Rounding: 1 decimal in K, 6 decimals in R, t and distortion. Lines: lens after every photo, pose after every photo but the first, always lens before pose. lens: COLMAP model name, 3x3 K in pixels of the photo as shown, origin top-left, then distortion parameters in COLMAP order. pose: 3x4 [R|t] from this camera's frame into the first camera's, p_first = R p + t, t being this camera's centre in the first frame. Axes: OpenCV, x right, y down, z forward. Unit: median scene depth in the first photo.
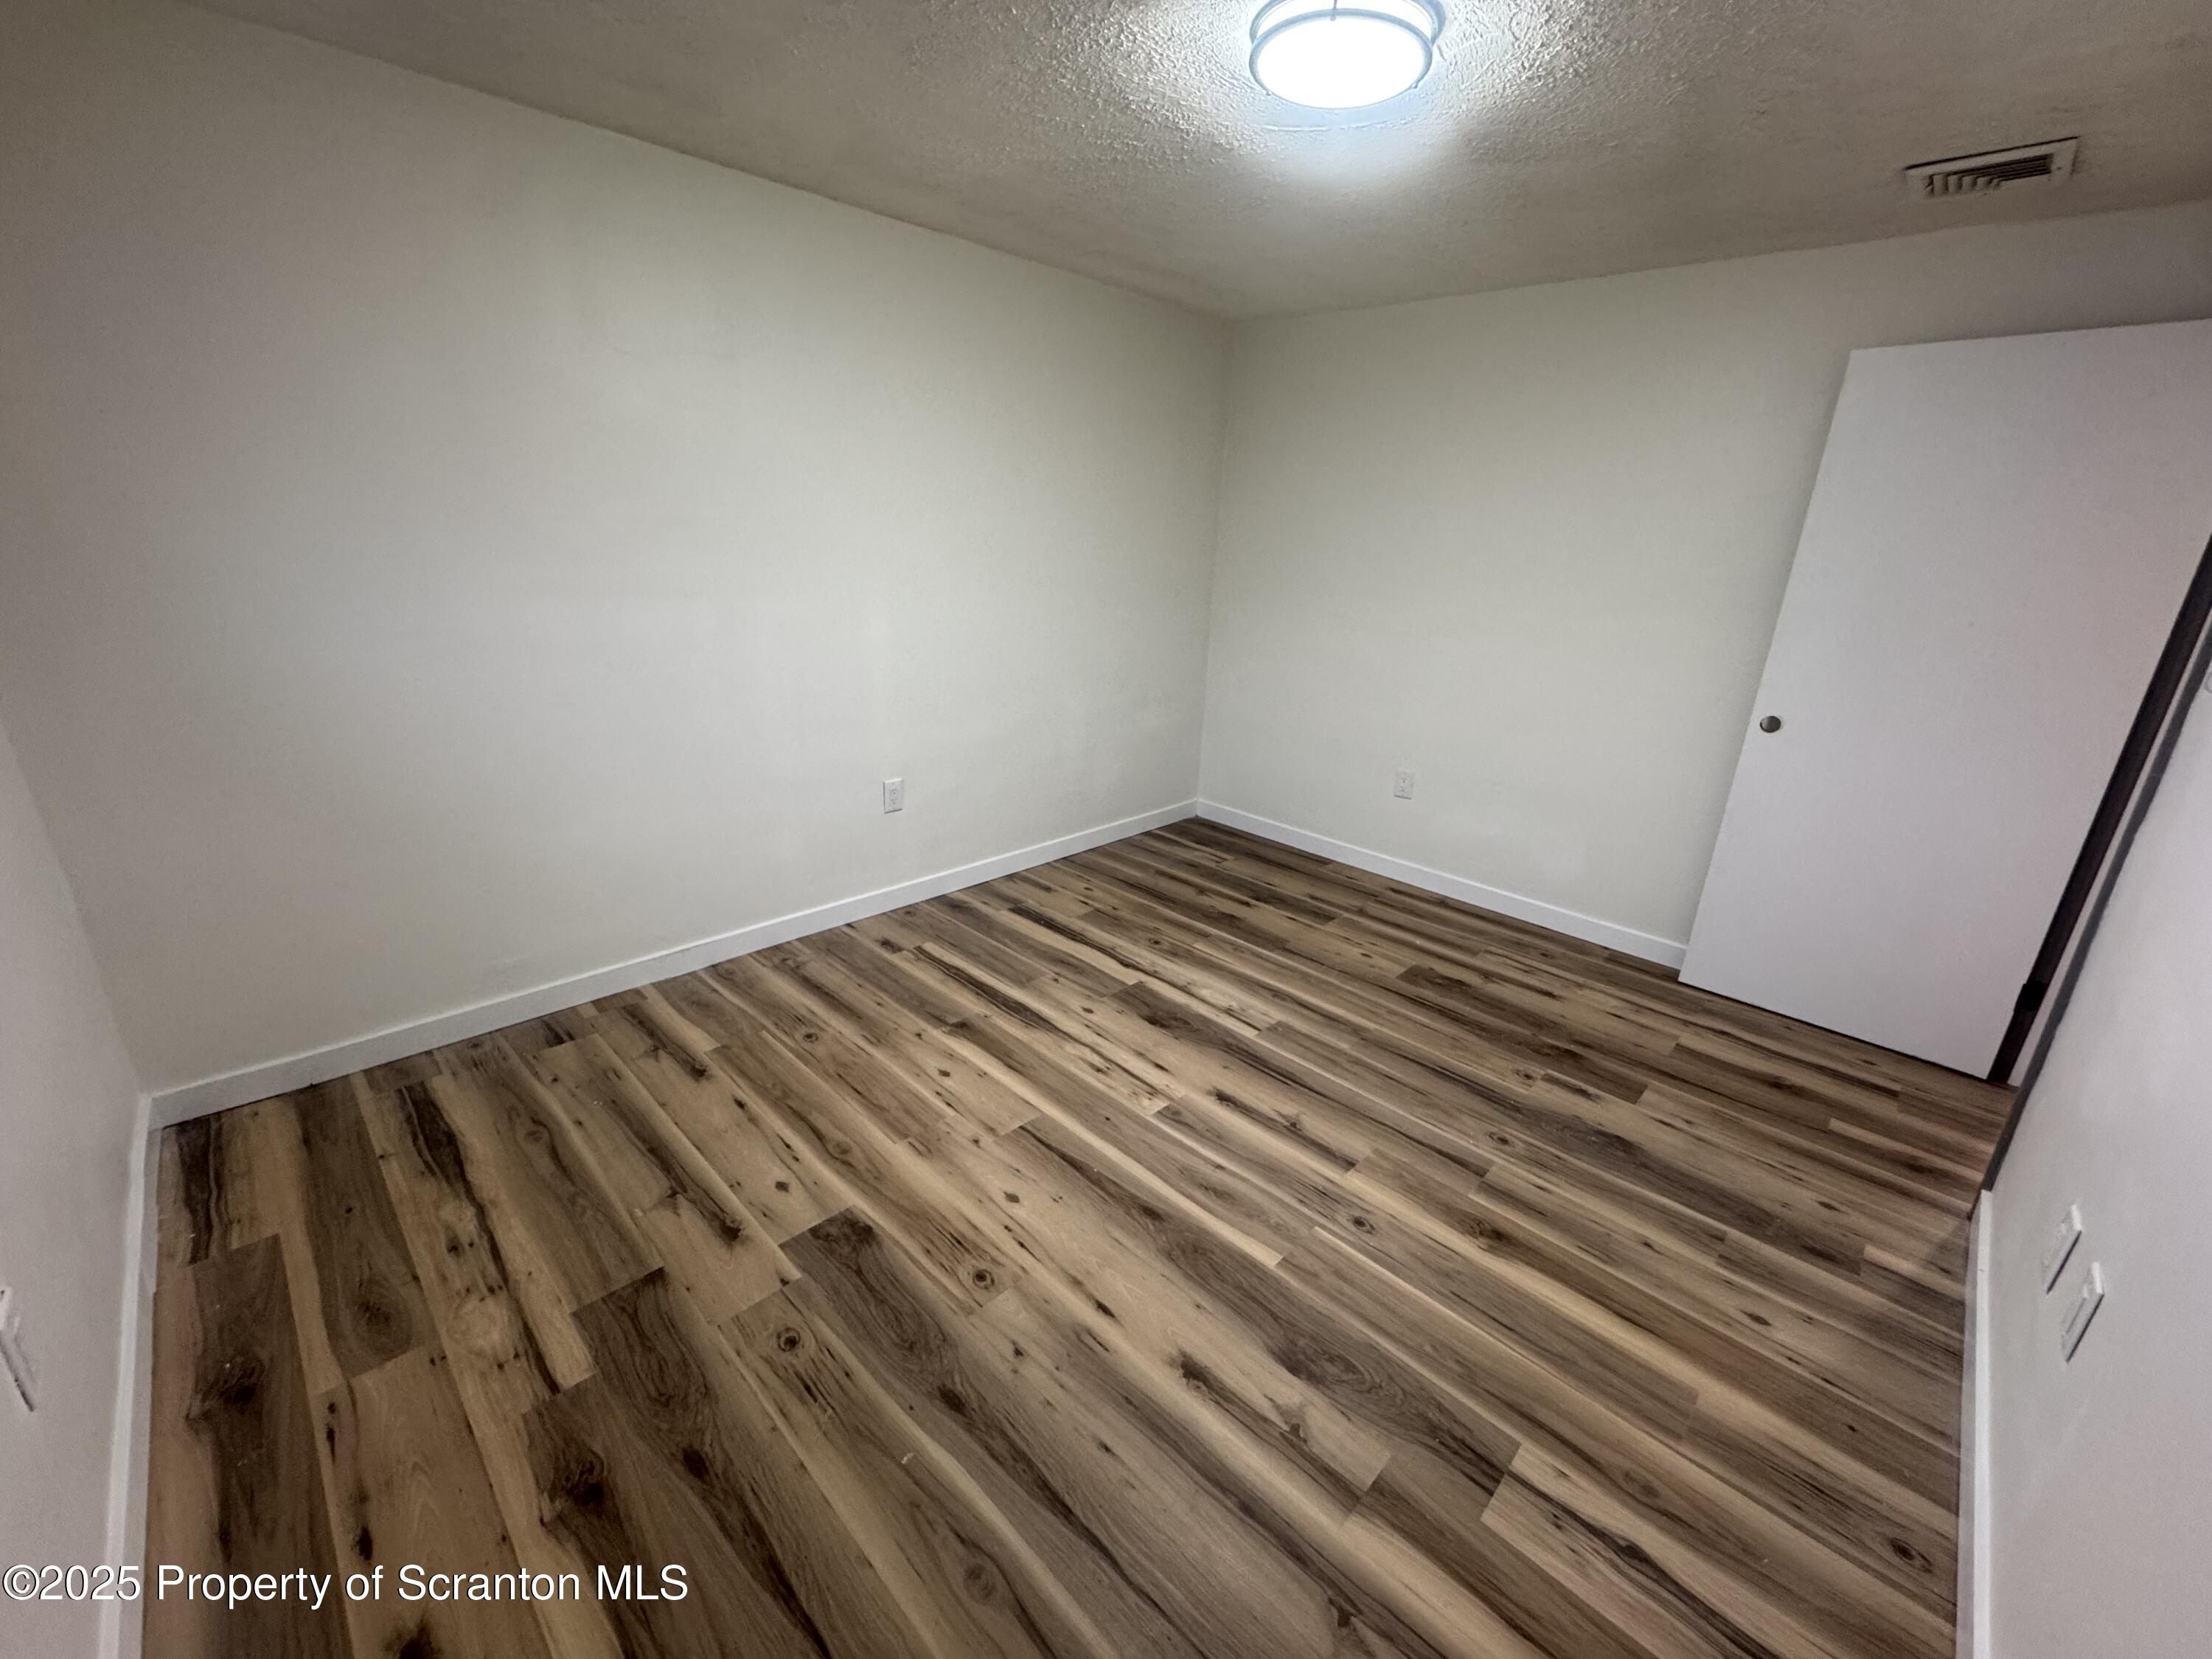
lens RADIAL K [[862.4, 0, 1152.0], [0, 862.4, 864.7], [0, 0, 1]] dist [0.000620, -0.000031]
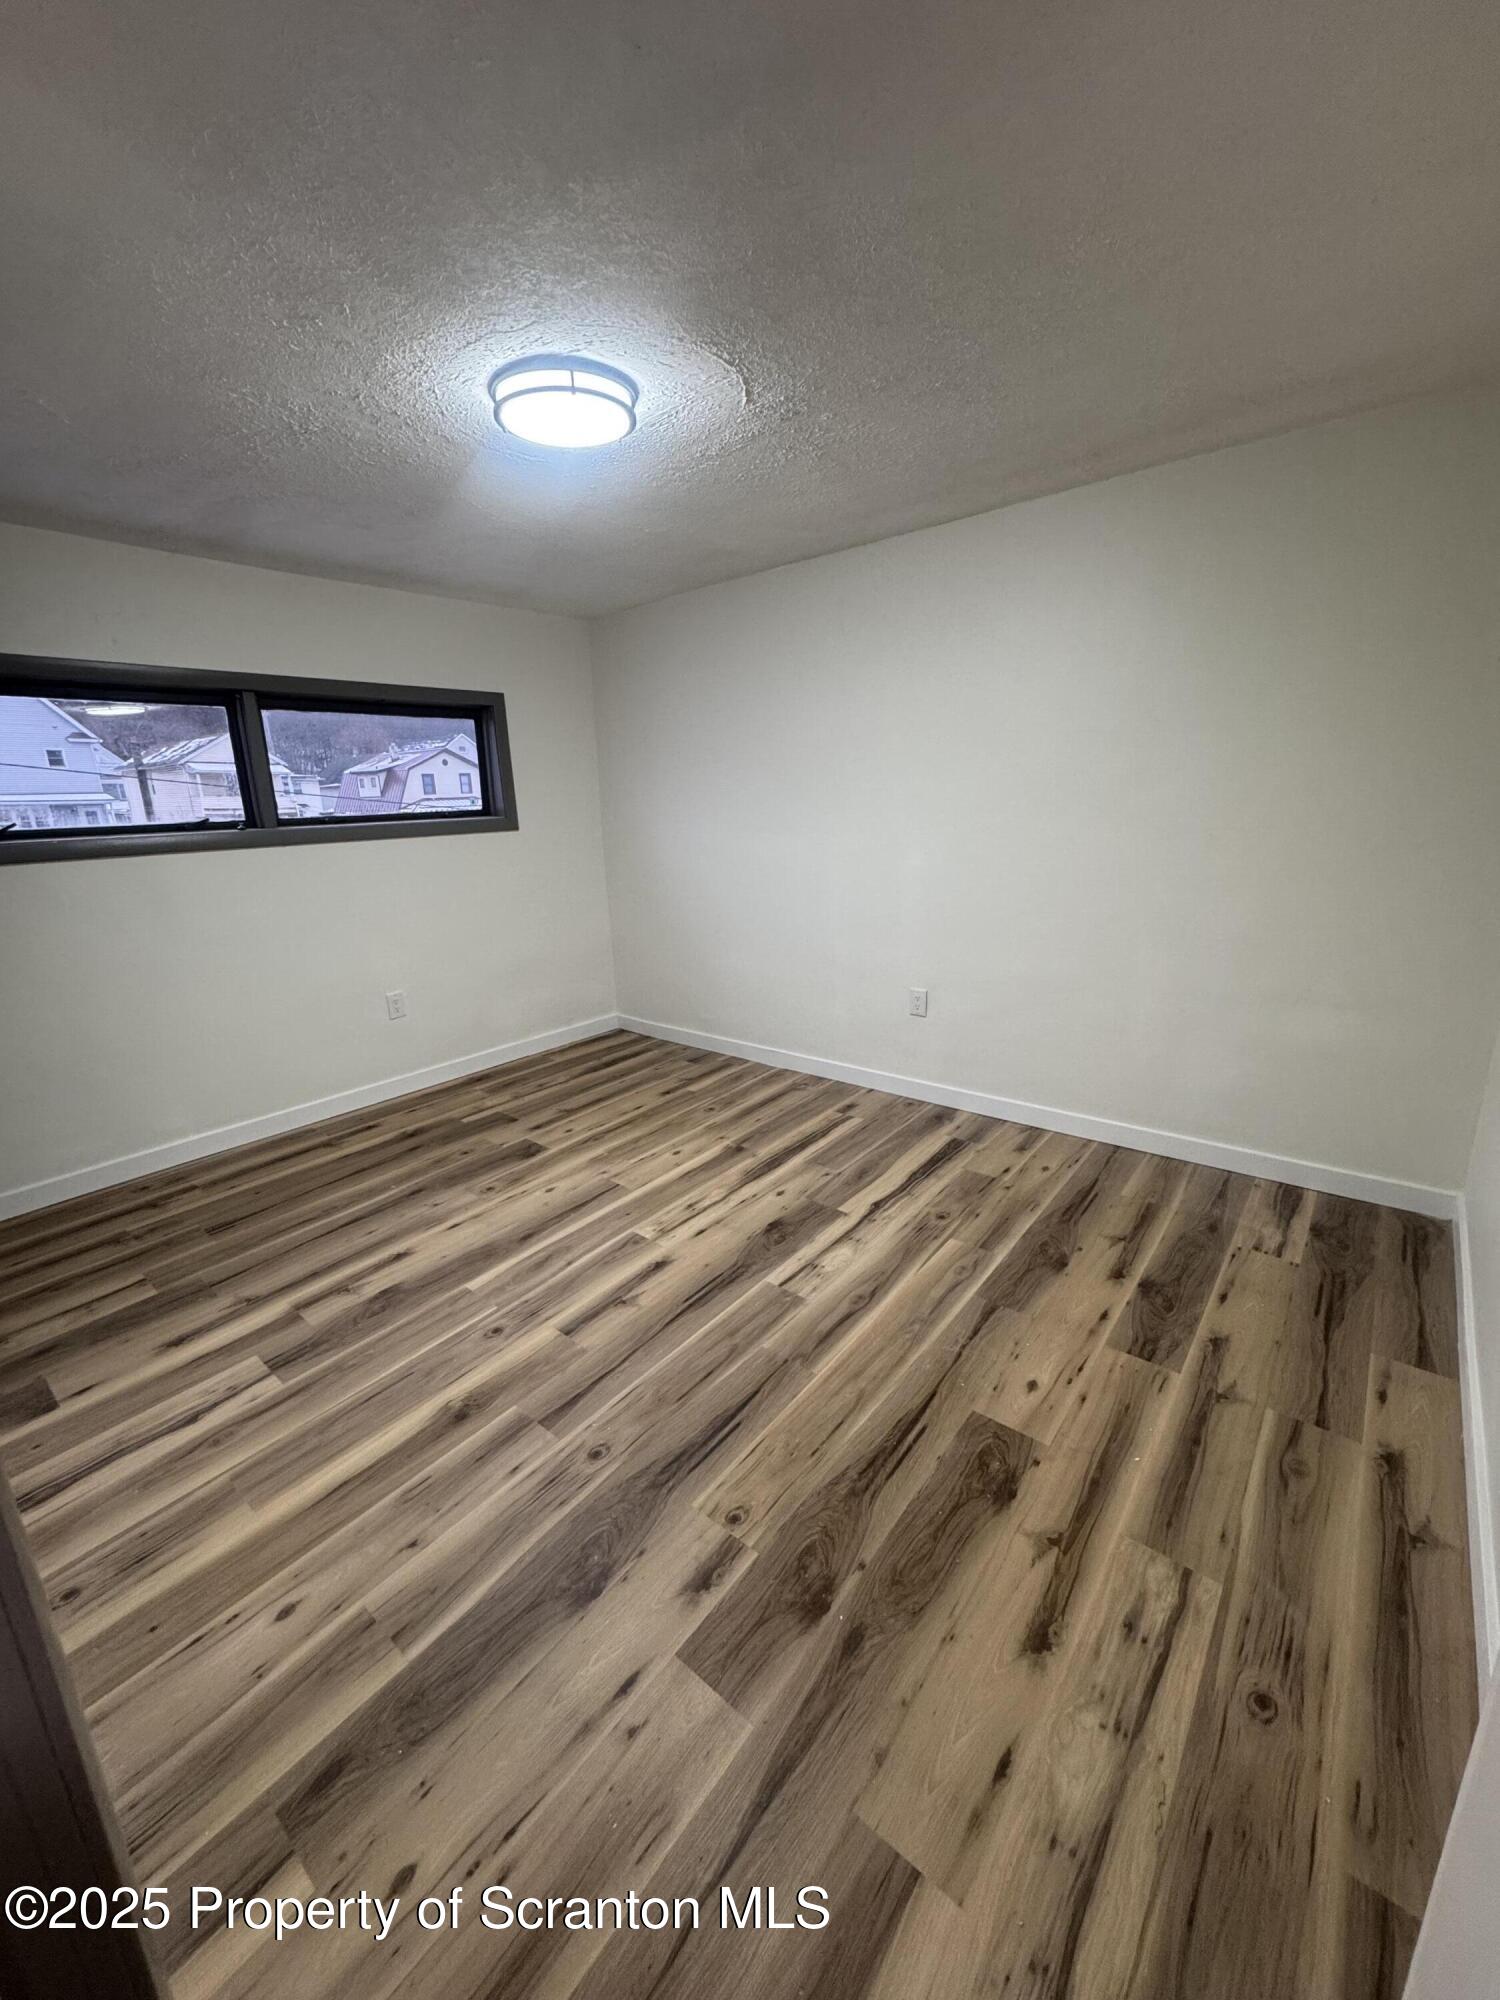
lens RADIAL K [[800.7, 0, 750.0], [0, 800.7, 1000.0], [0, 0, 1]] dist [0.000347, 0.000273]
pose [[0.067457, 0.213253, -0.974665, 1.127281], [-0.315691, 0.931262, 0.181907, -0.314569], [0.946461, 0.295422, 0.130142, 0.914801]]
